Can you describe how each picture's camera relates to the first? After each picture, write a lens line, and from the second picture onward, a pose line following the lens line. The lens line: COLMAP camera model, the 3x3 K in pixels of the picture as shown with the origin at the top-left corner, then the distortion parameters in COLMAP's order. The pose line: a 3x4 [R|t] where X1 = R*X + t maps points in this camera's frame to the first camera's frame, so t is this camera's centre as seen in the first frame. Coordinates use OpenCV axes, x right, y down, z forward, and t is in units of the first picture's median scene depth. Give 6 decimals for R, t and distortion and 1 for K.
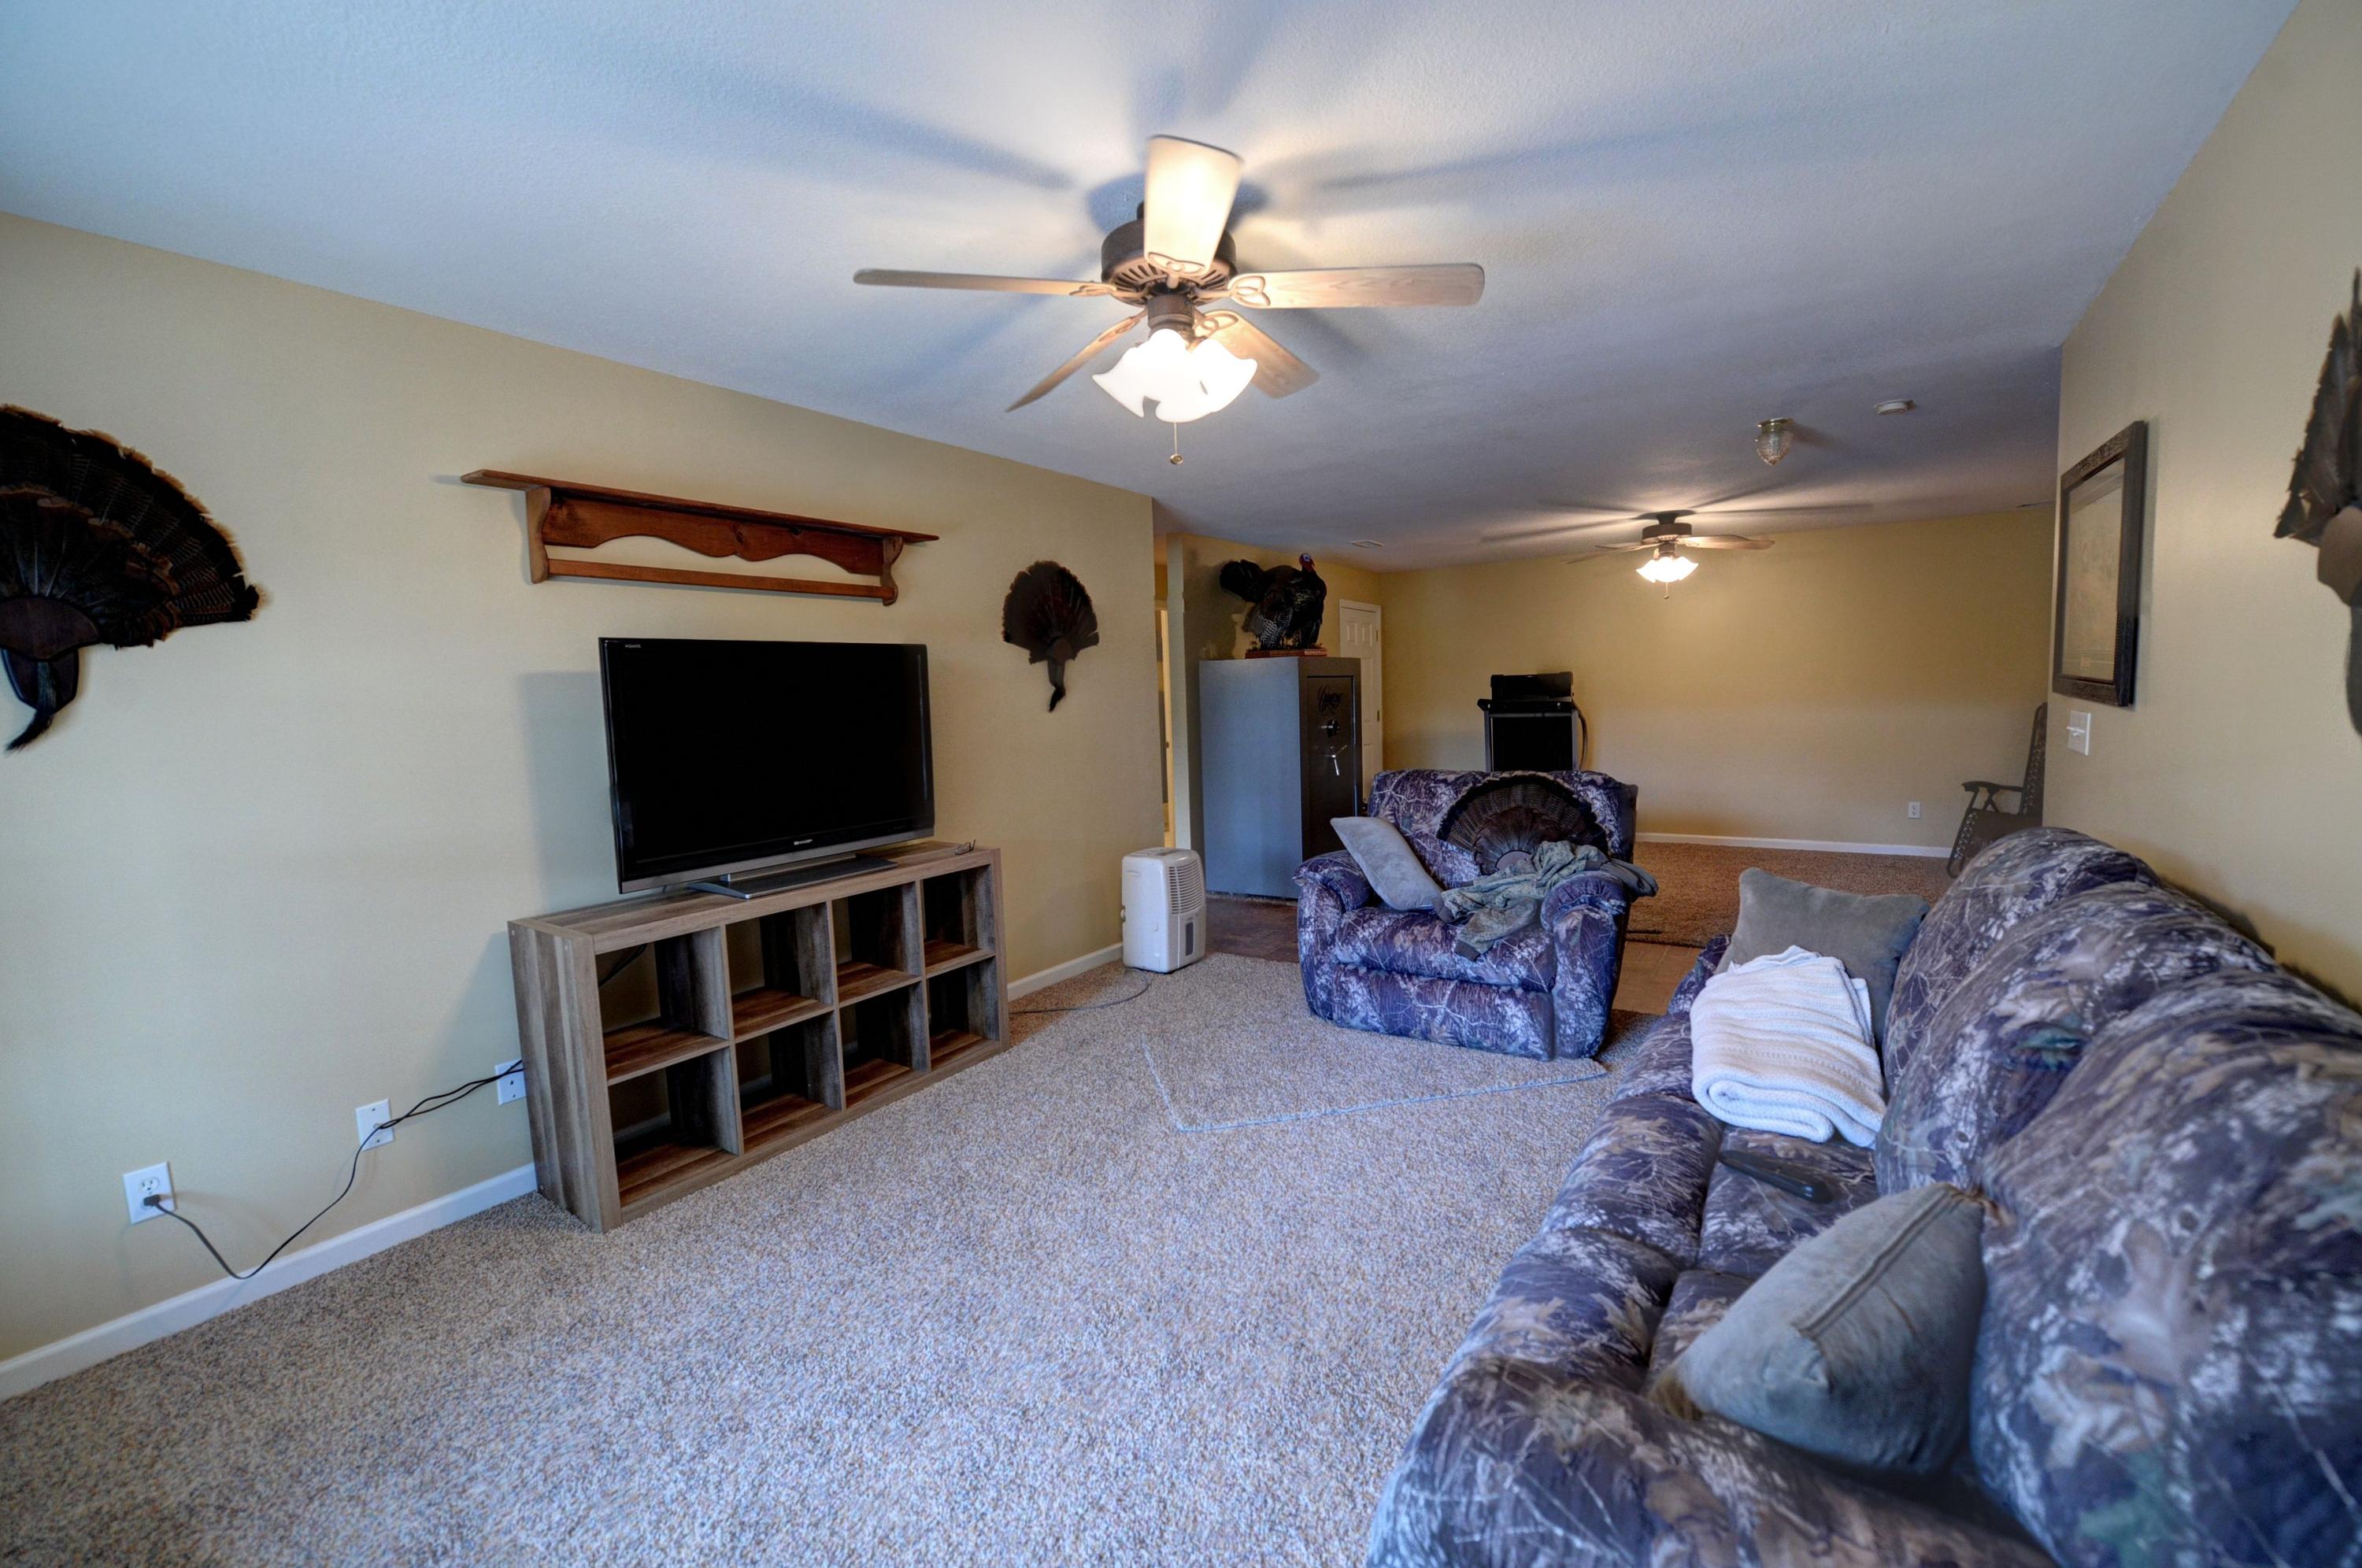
lens RADIAL K [[950.3, 0, 1173.4], [0, 950.3, 781.6], [0, 0, 1]] dist [-0.020195, -0.000473]
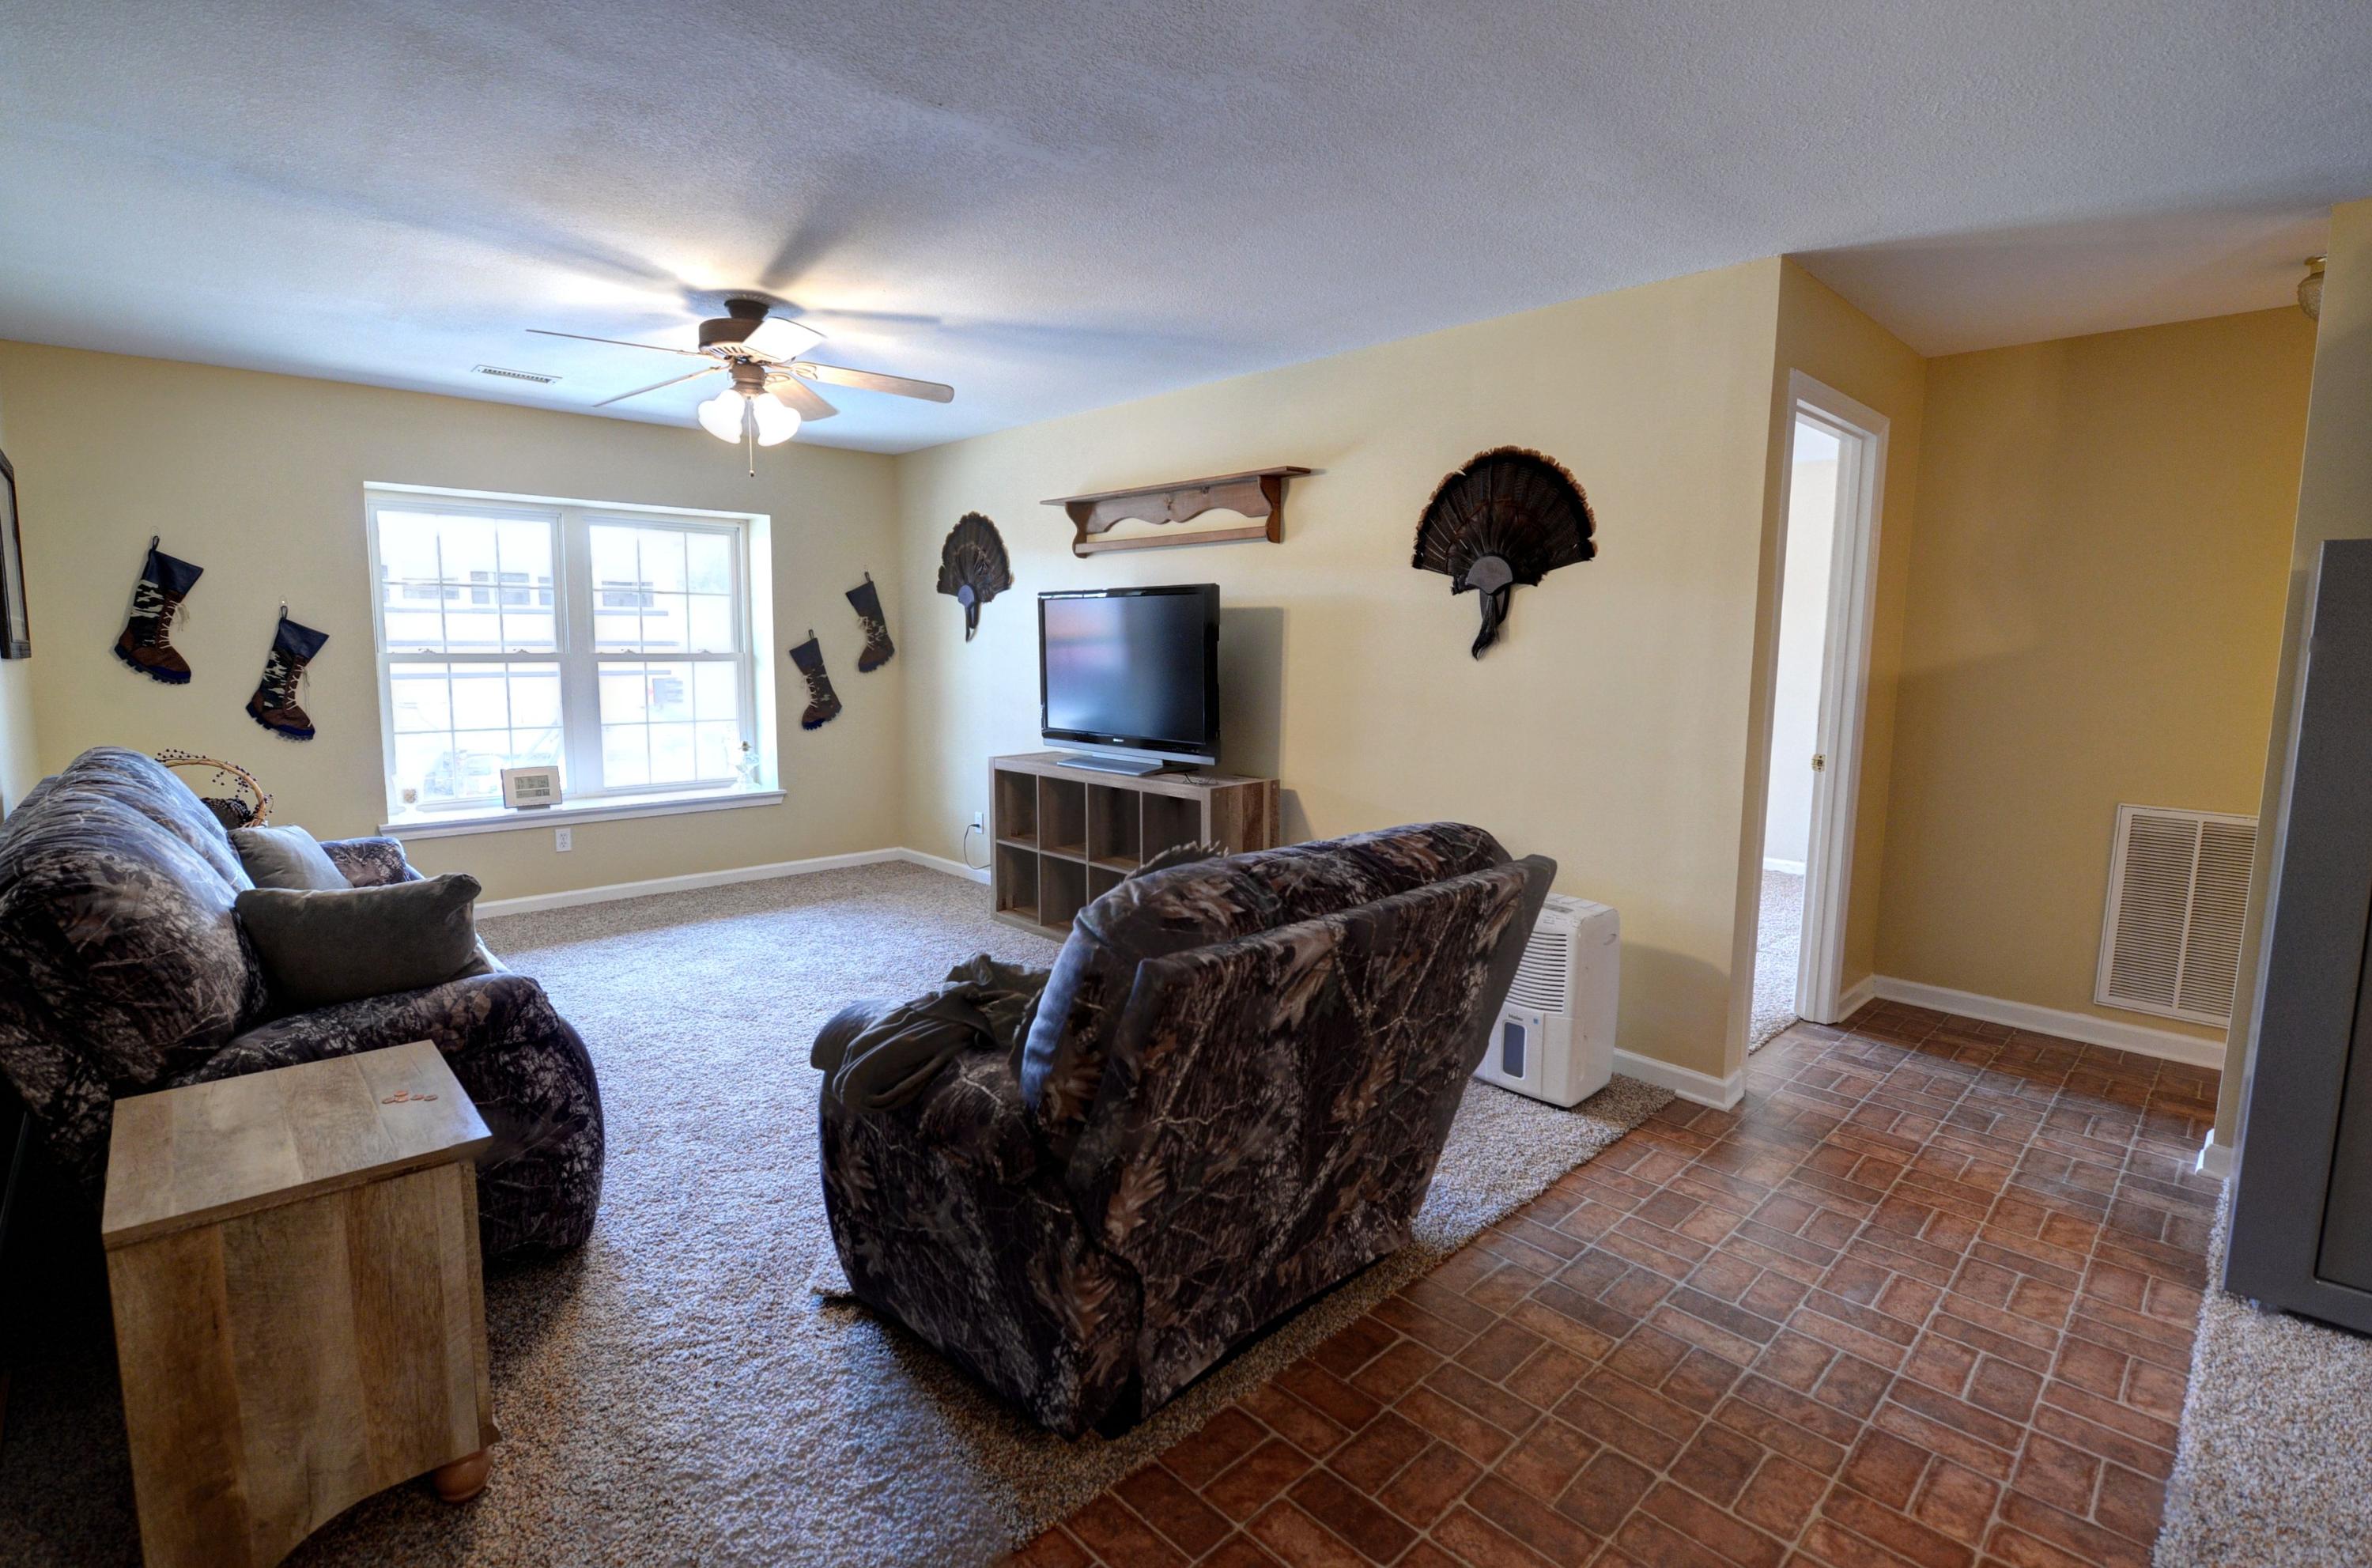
lens RADIAL K [[1088.9, 0, 1184.8], [0, 1088.9, 772.7], [0, 0, 1]] dist [-0.000053, 0.000006]
pose [[-0.209142, 0.146085, -0.966912, 0.757408], [-0.096194, 0.980910, 0.169007, -0.111590], [0.973142, 0.128357, -0.191097, 0.981495]]
